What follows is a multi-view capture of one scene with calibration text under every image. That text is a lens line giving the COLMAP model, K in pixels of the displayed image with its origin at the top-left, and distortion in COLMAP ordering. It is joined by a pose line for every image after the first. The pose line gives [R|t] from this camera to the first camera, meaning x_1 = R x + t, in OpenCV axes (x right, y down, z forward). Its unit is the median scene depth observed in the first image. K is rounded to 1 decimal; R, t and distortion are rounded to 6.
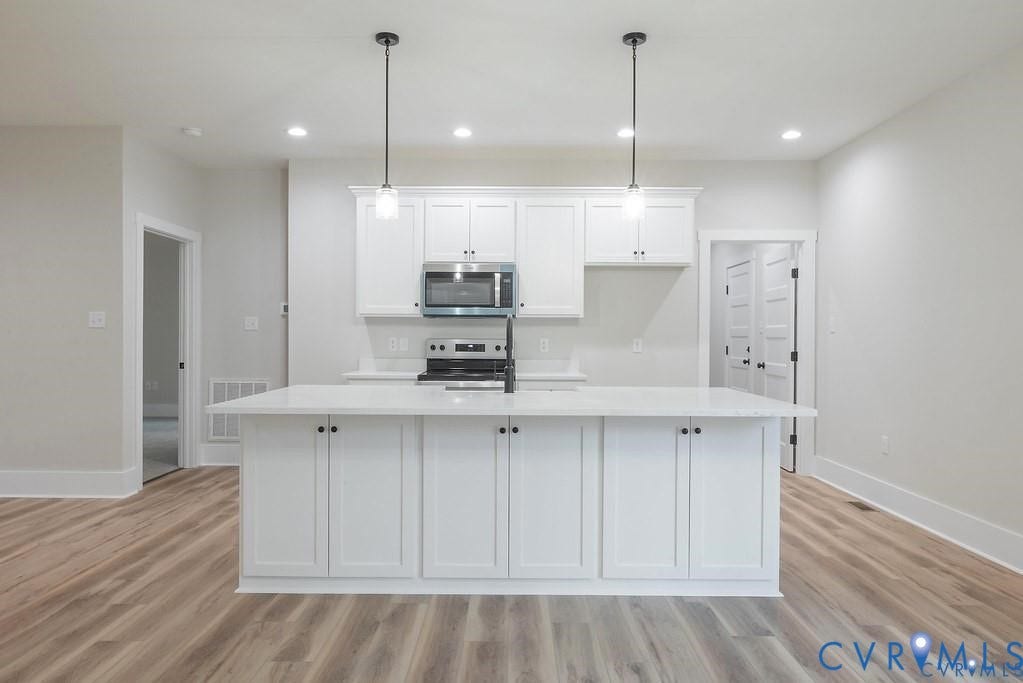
lens RADIAL K [[680.9, 0, 510.1], [0, 680.9, 341.9], [0, 0, 1]] dist [-0.005598, 0.001247]
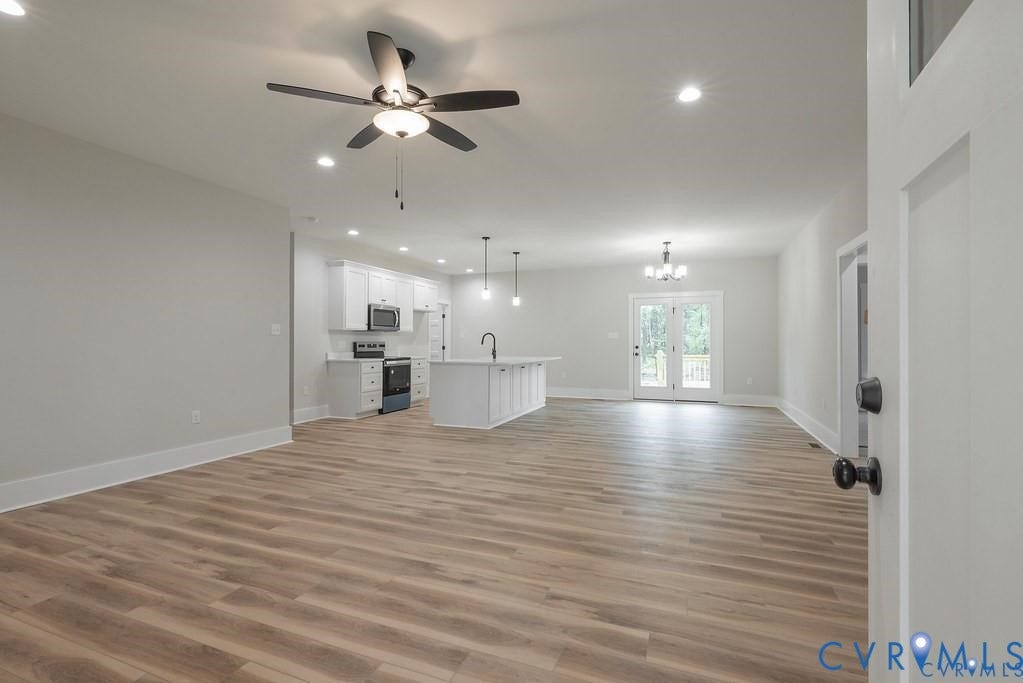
lens RADIAL K [[464.6, 0, 509.1], [0, 464.6, 339.7], [0, 0, 1]] dist [0.004697, -0.001348]
pose [[0.367617, 0.001804, 0.929976, -1.248461], [0.007527, 0.999960, -0.004915, 0.000450], [-0.929947, 0.008807, 0.367588, 0.113106]]
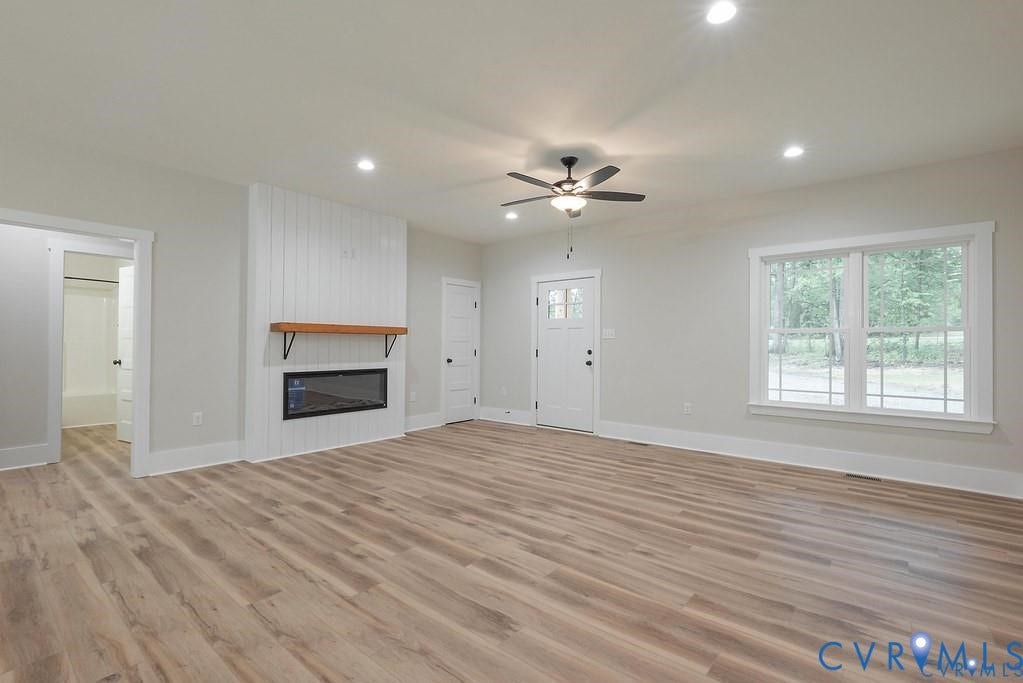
lens RADIAL K [[464.6, 0, 511.0], [0, 464.6, 342.6], [0, 0, 1]] dist [0.004697, -0.001348]
pose [[-0.633480, -0.013121, -0.773647, -0.267559], [-0.017718, 0.999840, -0.002449, -0.000740], [0.773556, 0.012156, -0.633612, 0.756129]]
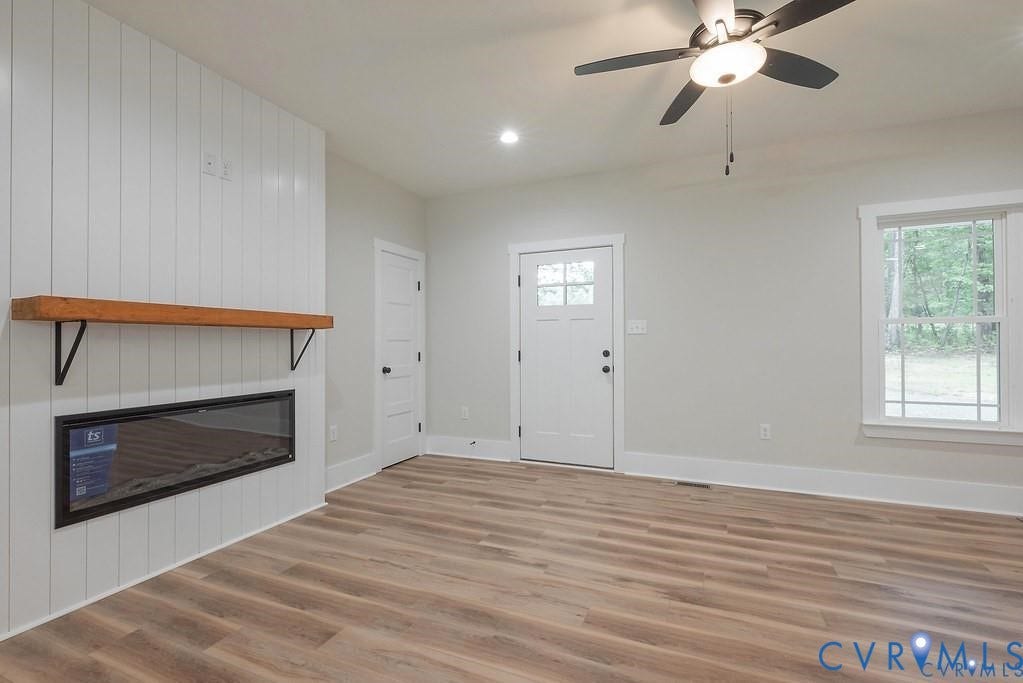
lens RADIAL K [[464.6, 0, 510.0], [0, 464.6, 341.1], [0, 0, 1]] dist [0.004697, -0.001348]
pose [[-0.393308, -0.007758, -0.919374, -0.467834], [-0.005594, 0.999966, -0.006045, 0.000909], [0.919390, 0.002766, -0.393338, 0.364345]]
